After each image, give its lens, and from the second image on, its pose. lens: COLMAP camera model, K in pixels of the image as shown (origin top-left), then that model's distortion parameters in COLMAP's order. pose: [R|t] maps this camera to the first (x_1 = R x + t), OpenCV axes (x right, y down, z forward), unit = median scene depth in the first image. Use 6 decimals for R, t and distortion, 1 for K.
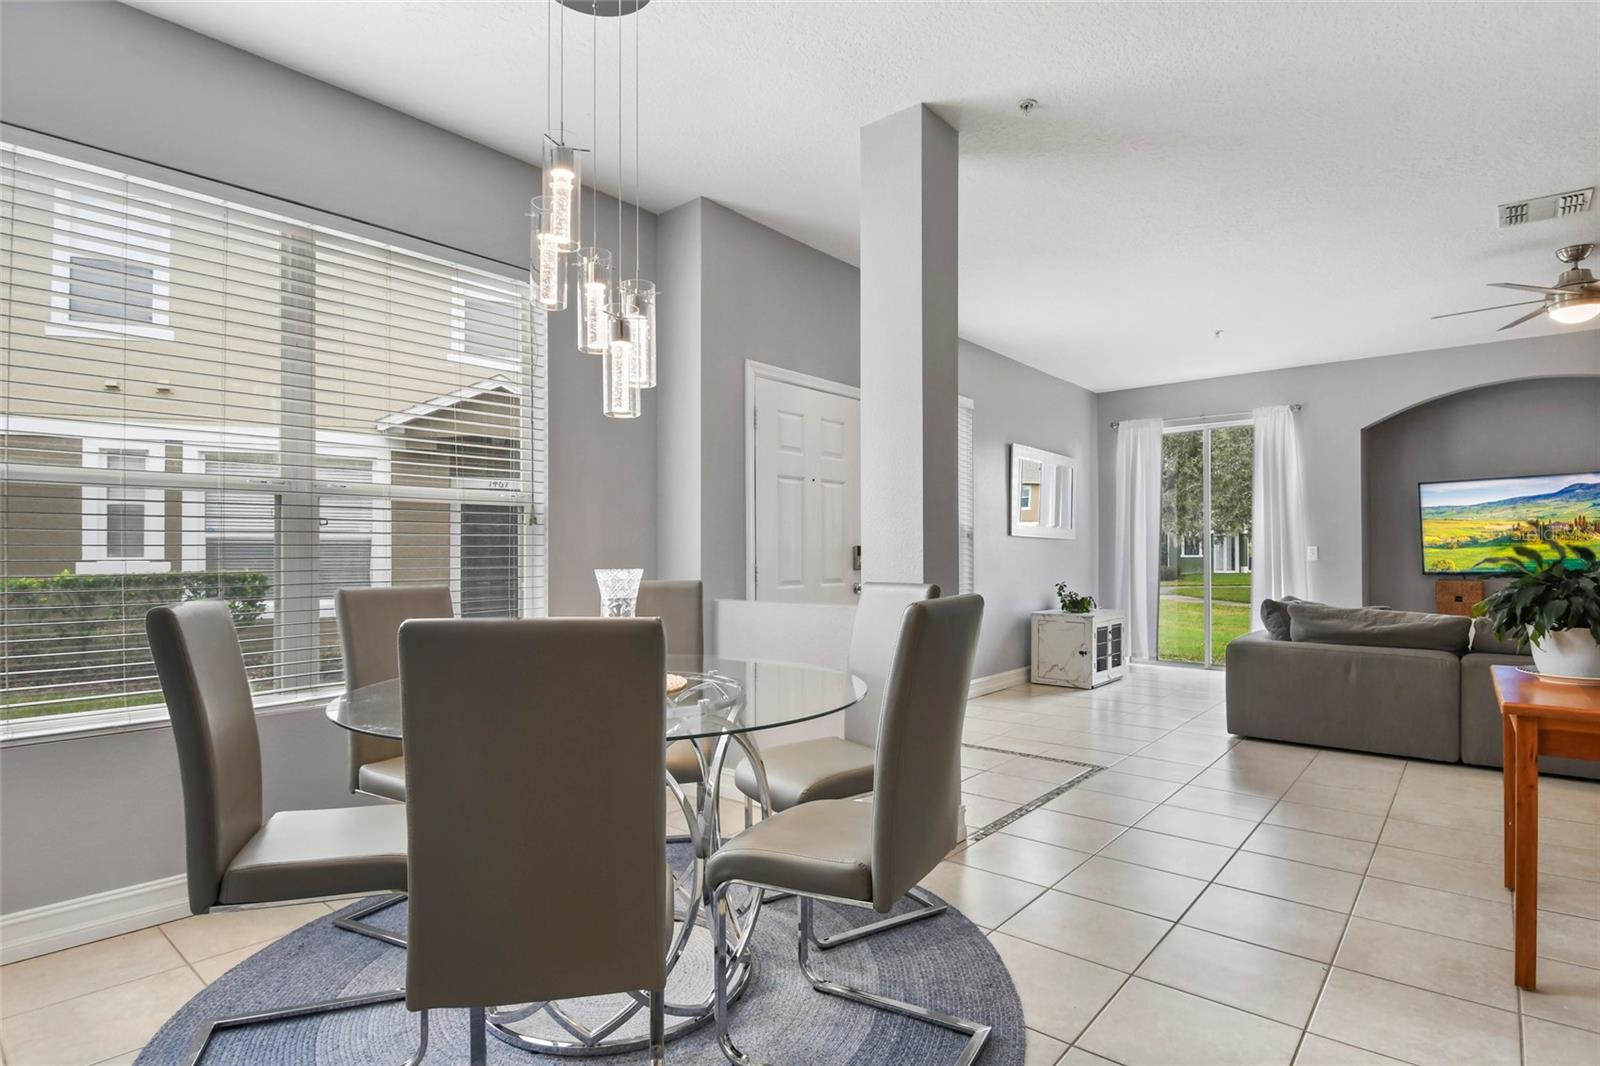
lens RADIAL K [[808.1, 0, 792.9], [0, 808.1, 551.8], [0, 0, 1]] dist [0.003781, -0.017504]
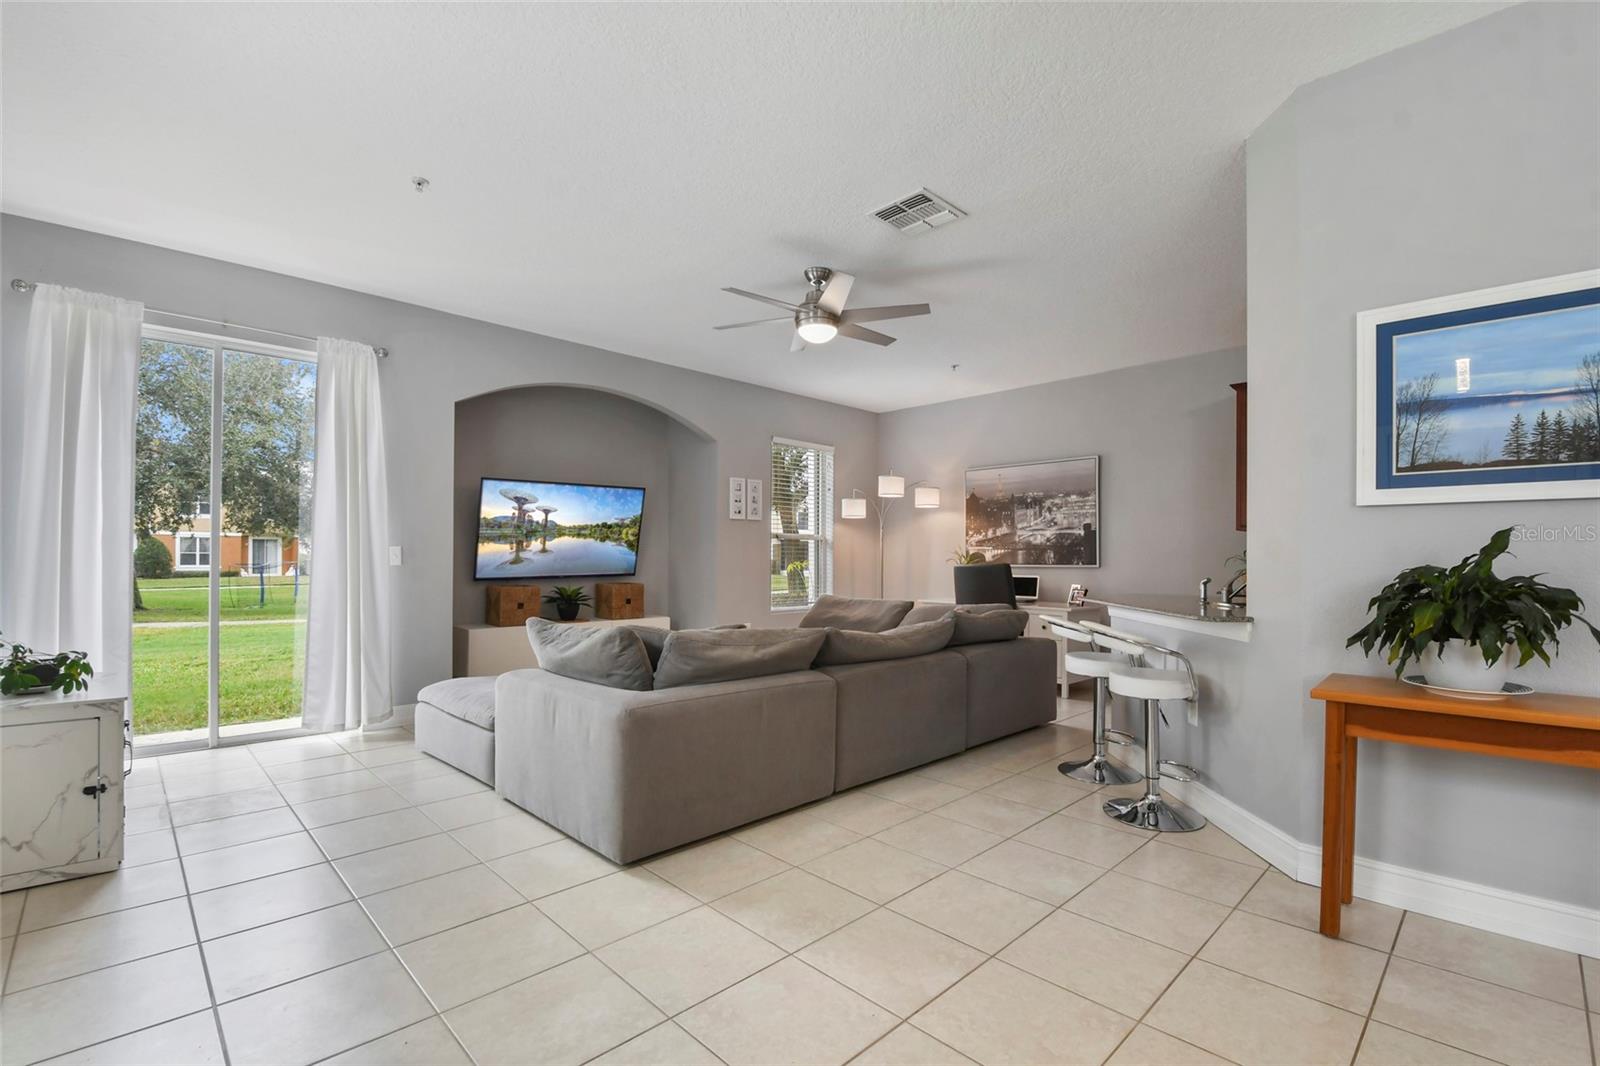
lens RADIAL K [[707.5, 0, 813.1], [0, 707.5, 558.9], [0, 0, 1]] dist [0.008880, -0.019980]
pose [[0.076091, 0.005268, 0.997087, 0.029762], [-0.010117, 0.999939, -0.004511, 0.004195], [-0.997050, -0.009745, 0.076139, 0.603828]]
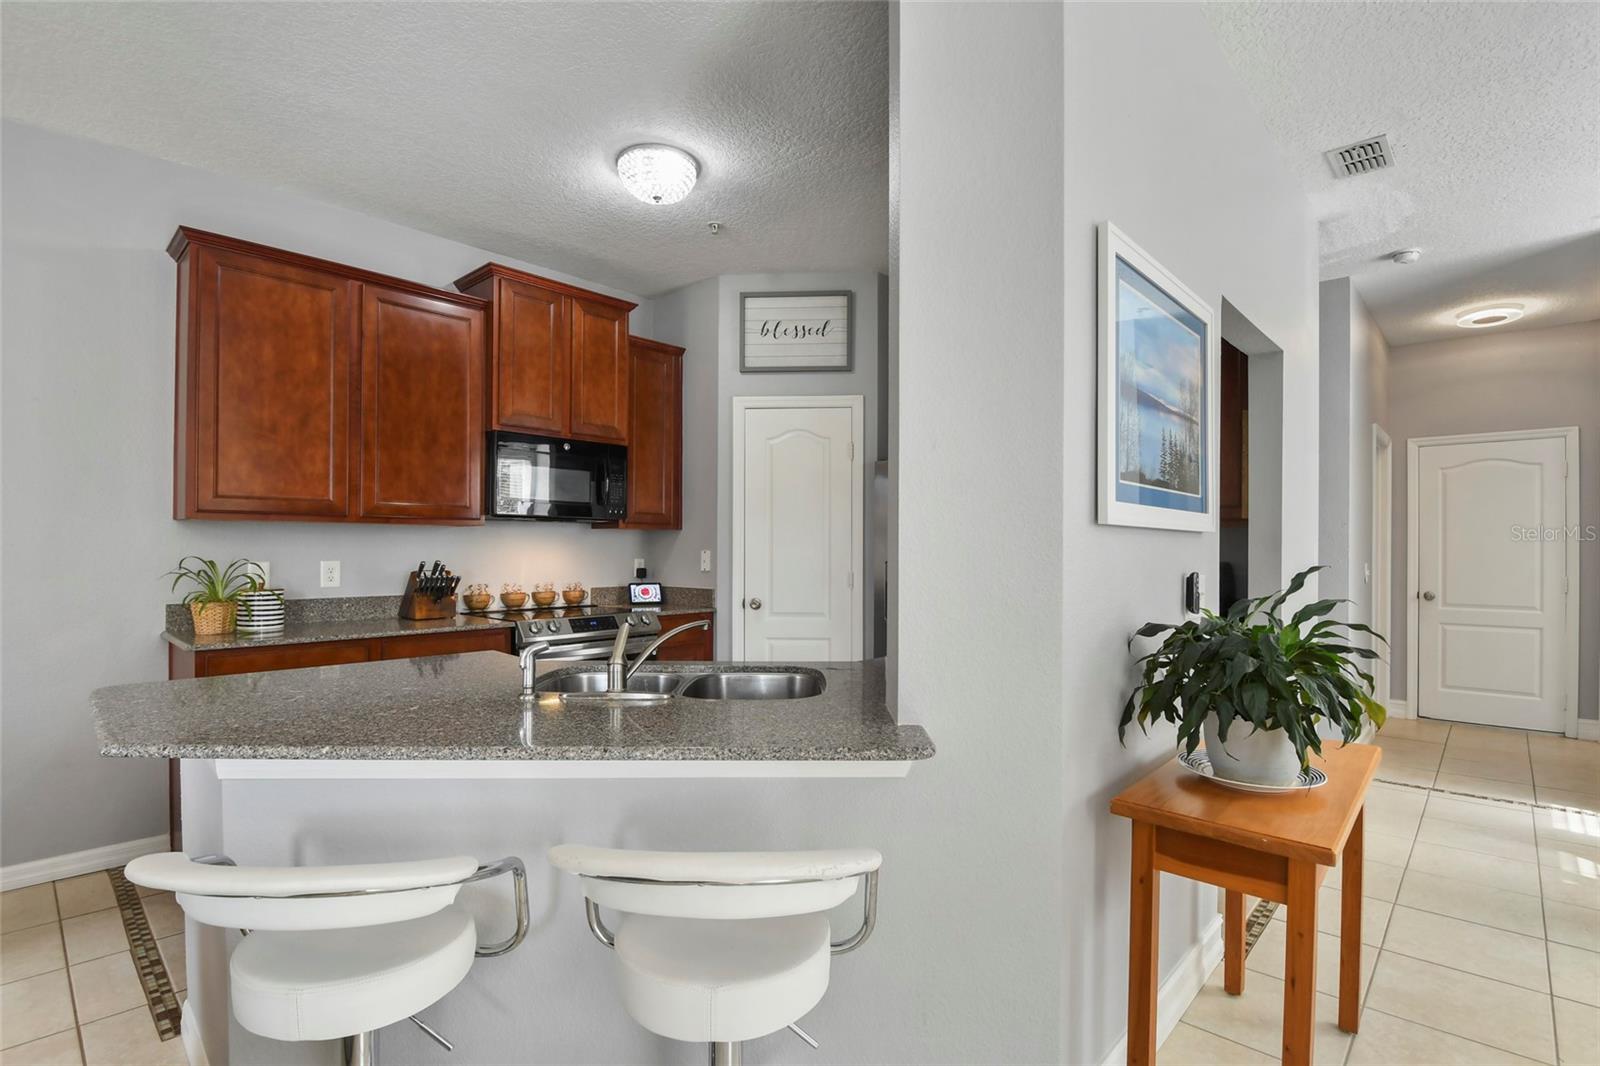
lens RADIAL K [[748.3, 0, 804.5], [0, 748.3, 545.8], [0, 0, 1]] dist [0.008292, -0.018120]
pose [[-0.999389, -0.001940, 0.034895, 0.482380], [-0.002151, 0.999980, -0.006014, -0.017976], [-0.034883, -0.006085, -0.999373, 0.600614]]
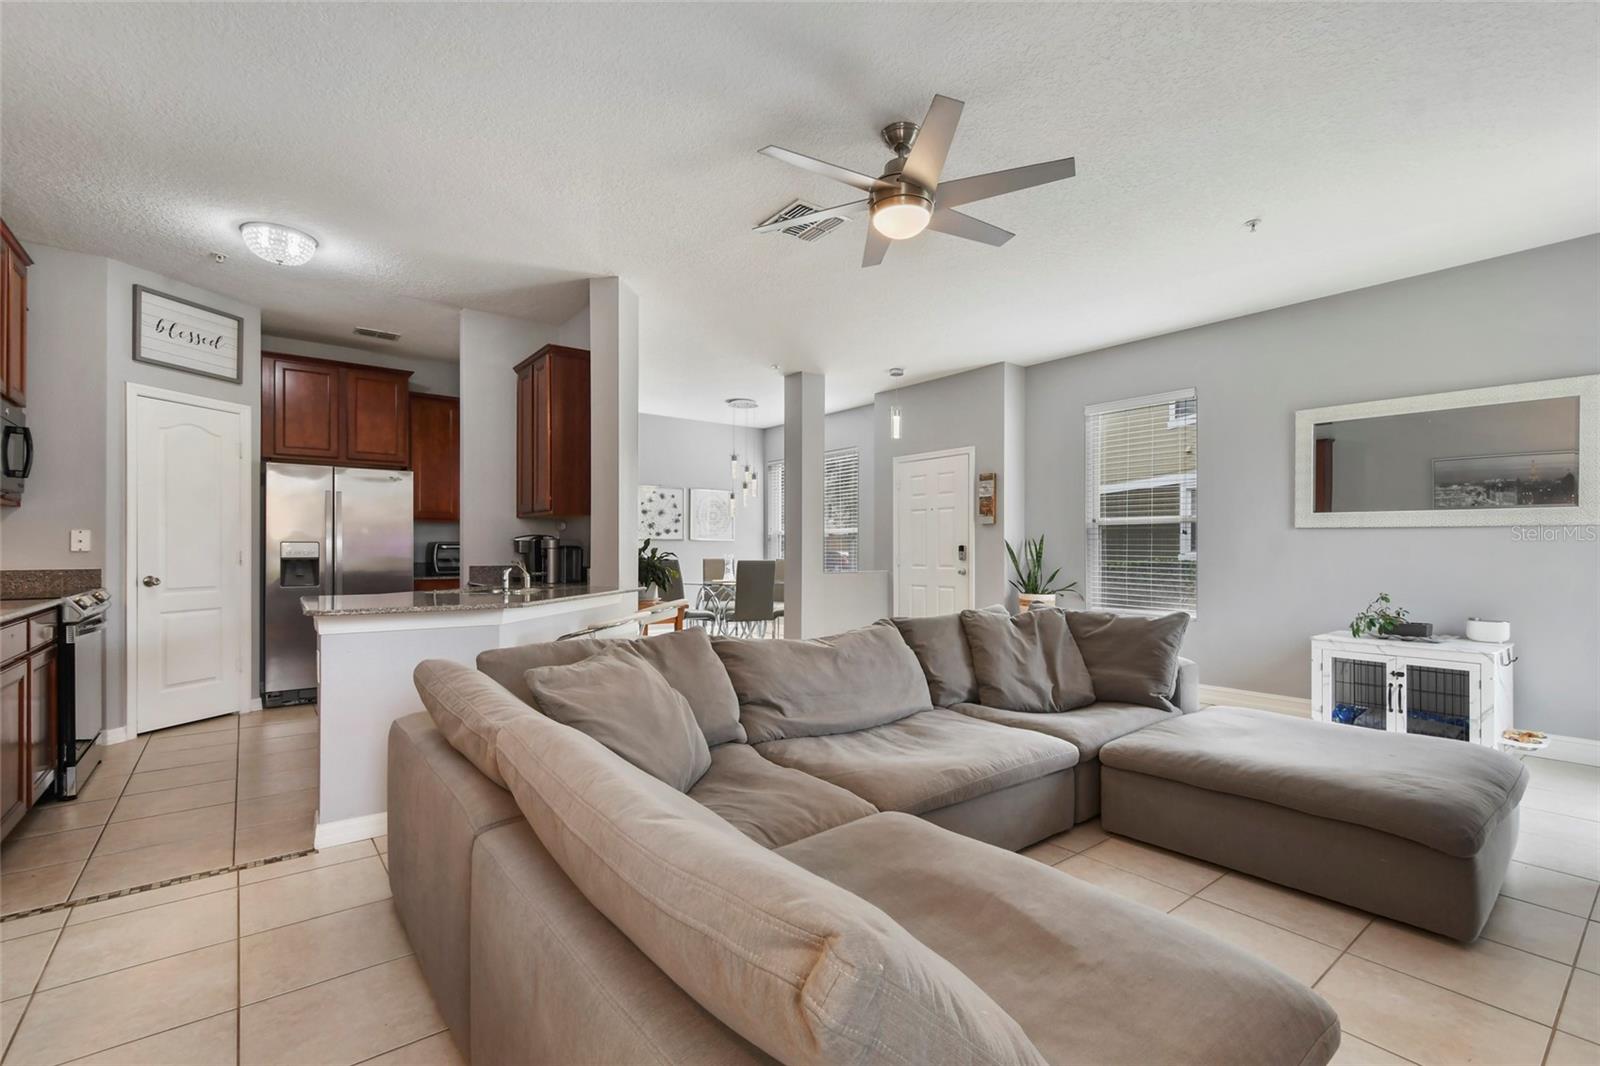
lens RADIAL K [[706.9, 0, 811.7], [0, 706.9, 548.6], [0, 0, 1]] dist [0.000815, -0.000389]
pose [[-0.180302, -0.000368, -0.983611, 1.058367], [0.002397, 0.999997, -0.000814, -0.000357], [0.983608, -0.002504, -0.180300, 0.669223]]
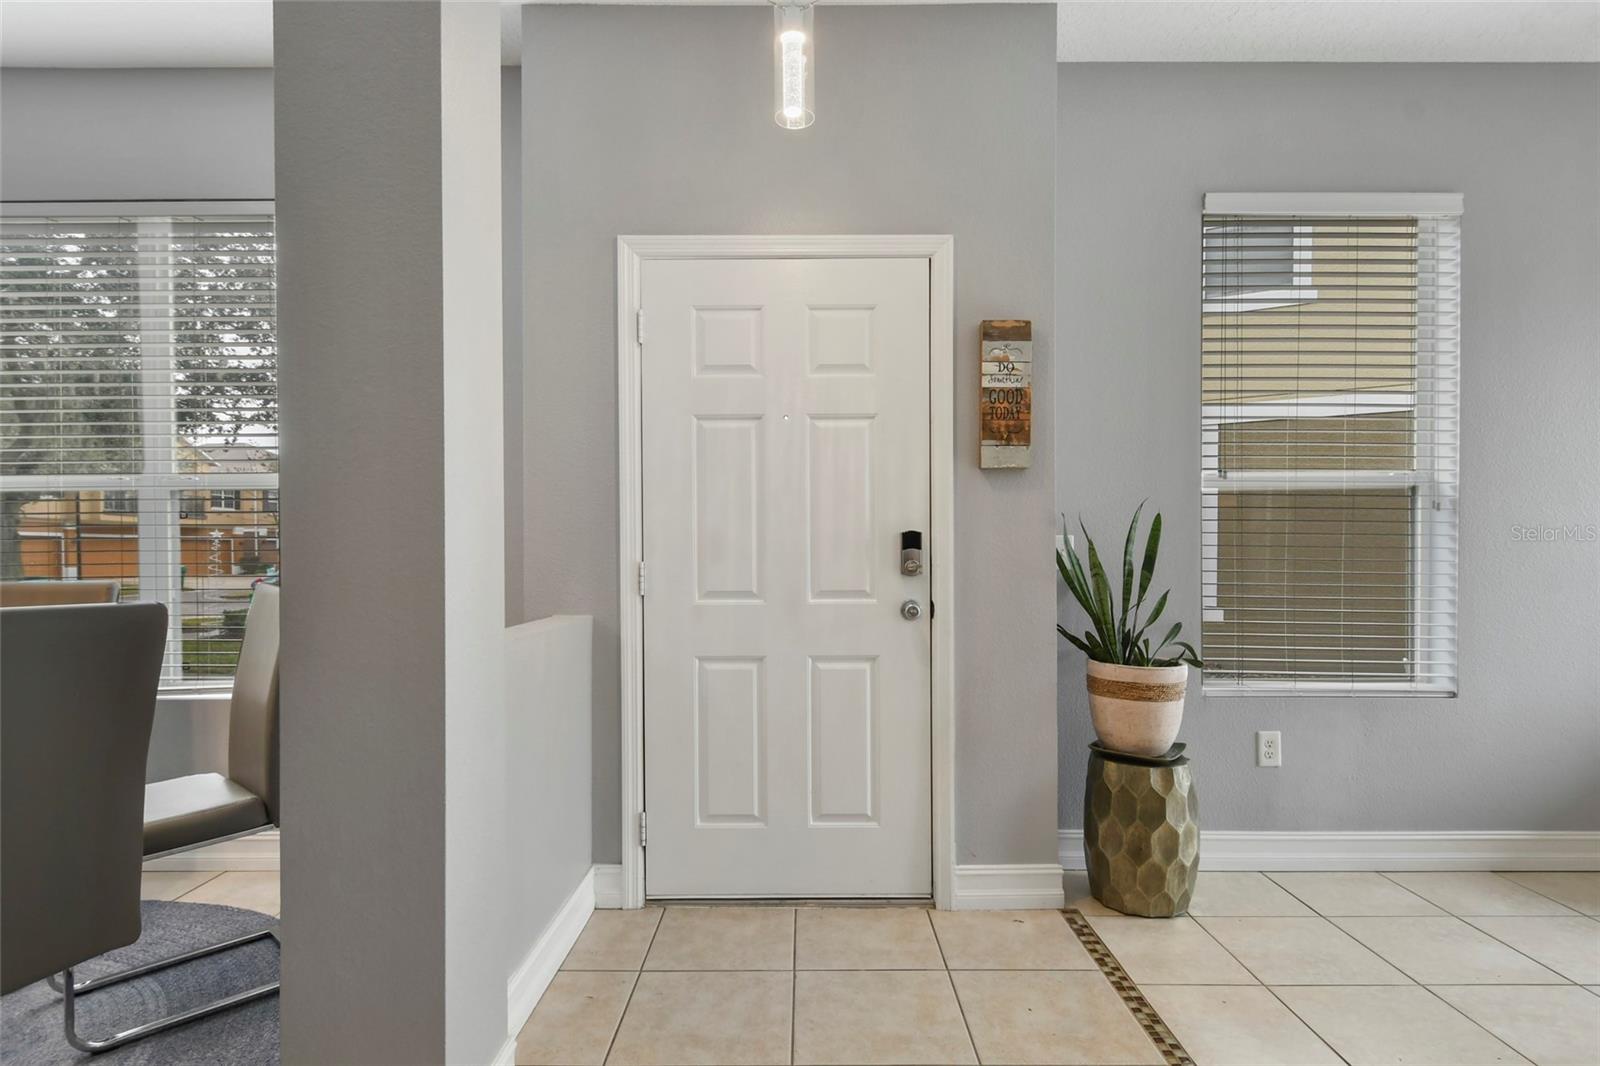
lens RADIAL K [[815.5, 0, 803.9], [0, 815.5, 562.6], [0, 0, 1]] dist [0.008787, -0.000206]
pose [[0.654460, 0.012541, -0.755992, 0.309818], [0.001833, 0.999833, 0.018173, 0.002553], [0.756094, -0.013280, 0.654328, 0.414074]]
